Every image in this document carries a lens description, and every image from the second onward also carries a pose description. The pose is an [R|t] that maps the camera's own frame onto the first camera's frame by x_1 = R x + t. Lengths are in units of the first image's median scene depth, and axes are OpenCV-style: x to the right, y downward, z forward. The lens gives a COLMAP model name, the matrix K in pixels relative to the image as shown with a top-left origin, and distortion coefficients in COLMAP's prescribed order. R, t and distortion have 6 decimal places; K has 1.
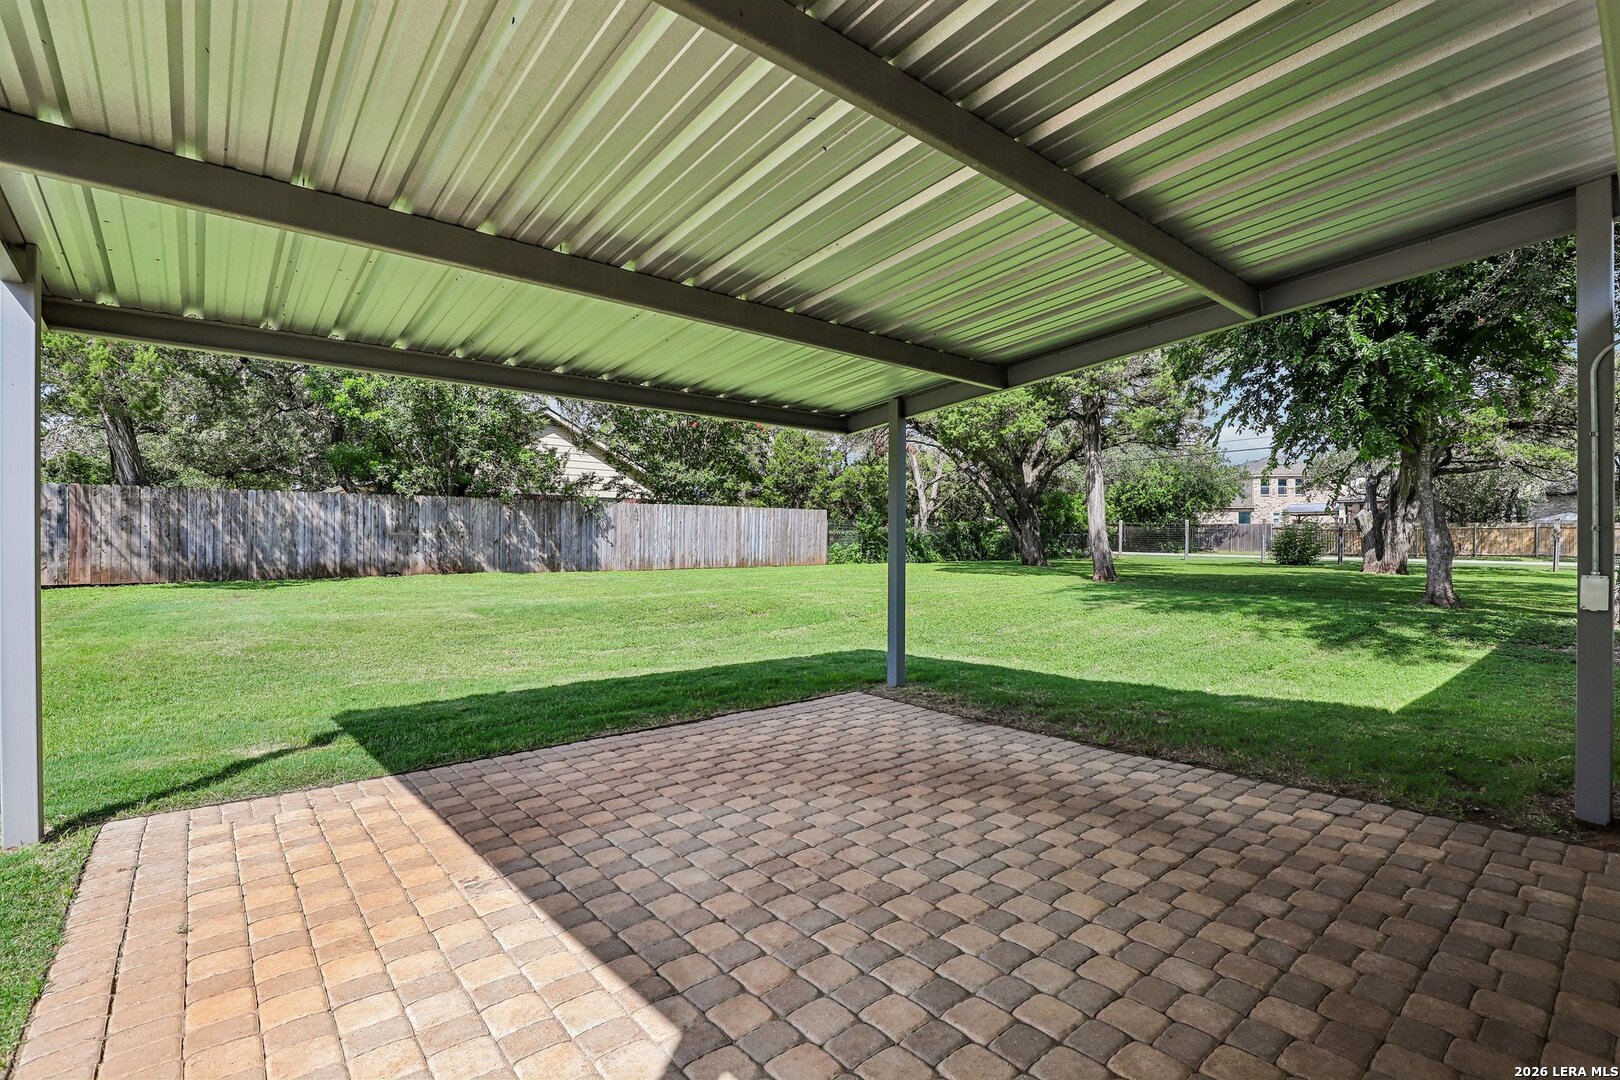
lens RADIAL K [[763.2, 0, 845.6], [0, 763.2, 541.9], [0, 0, 1]] dist [-0.026221, 0.002955]
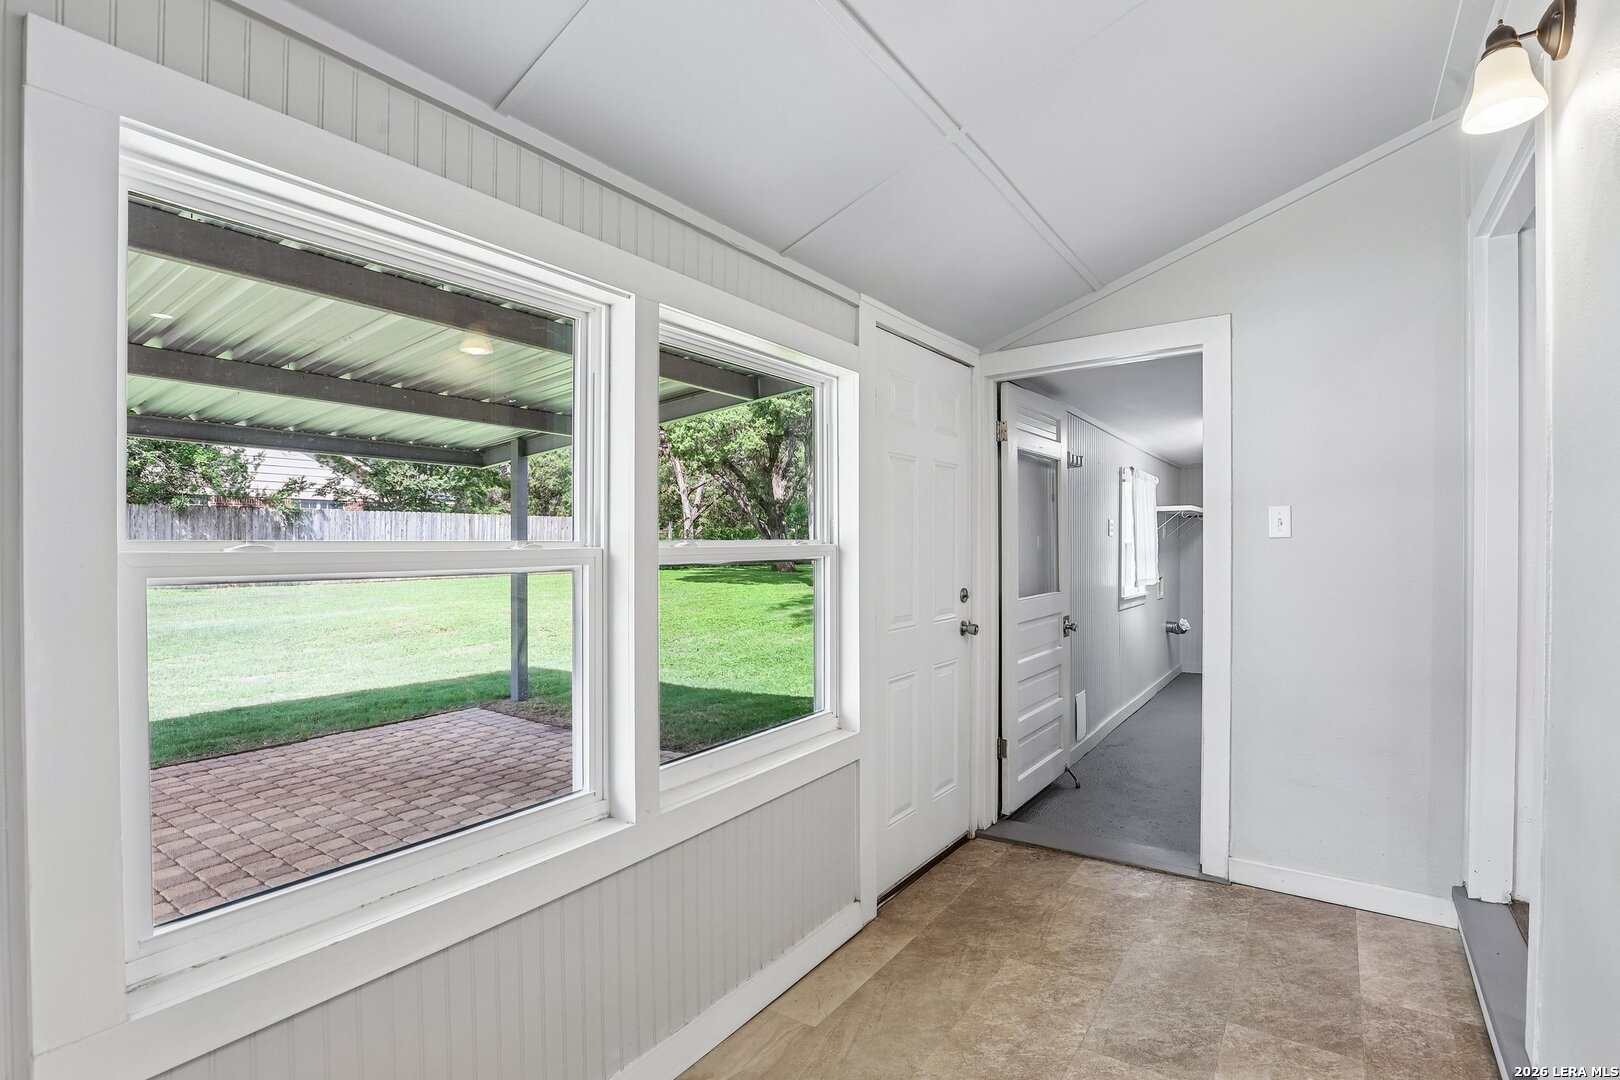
lens RADIAL K [[763.2, 0, 803.6], [0, 763.2, 549.5], [0, 0, 1]] dist [-0.026221, 0.002955]
pose [[0.967762, -0.003563, 0.251841, 0.266688], [0.002938, 0.999992, 0.002856, -0.042942], [-0.251849, -0.002024, 0.967764, -0.229495]]
